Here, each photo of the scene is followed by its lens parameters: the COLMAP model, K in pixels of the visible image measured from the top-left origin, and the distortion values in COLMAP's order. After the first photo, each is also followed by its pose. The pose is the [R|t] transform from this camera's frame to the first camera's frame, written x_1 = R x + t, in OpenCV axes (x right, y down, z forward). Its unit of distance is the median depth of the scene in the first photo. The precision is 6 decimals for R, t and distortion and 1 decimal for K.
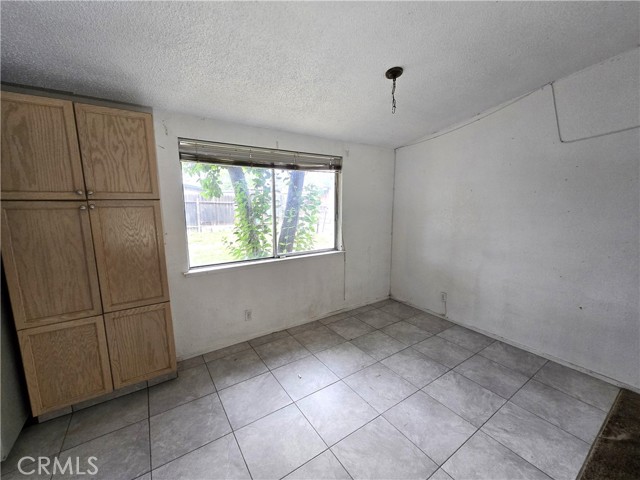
lens RADIAL K [[262.1, 0, 322.4], [0, 262.1, 243.8], [0, 0, 1]] dist [-0.002656, 0.000103]
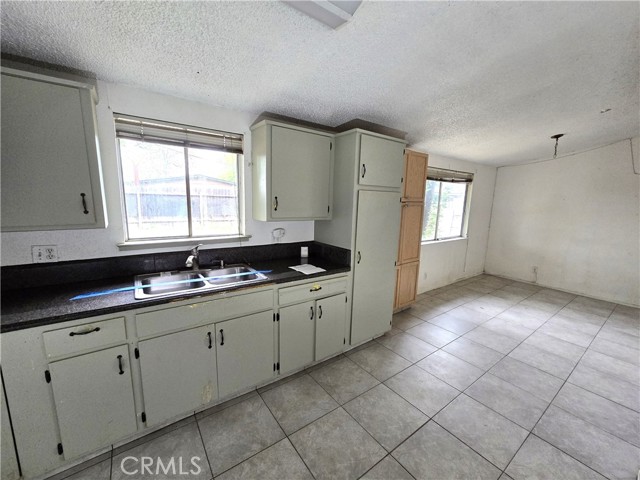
lens RADIAL K [[262.1, 0, 322.4], [0, 262.1, 243.8], [0, 0, 1]] dist [-0.002656, 0.000103]
pose [[0.999169, 0.021033, 0.034909, -0.922324], [-0.021509, 0.999680, 0.013312, 0.071368], [-0.034618, -0.014052, 0.999302, -0.506601]]
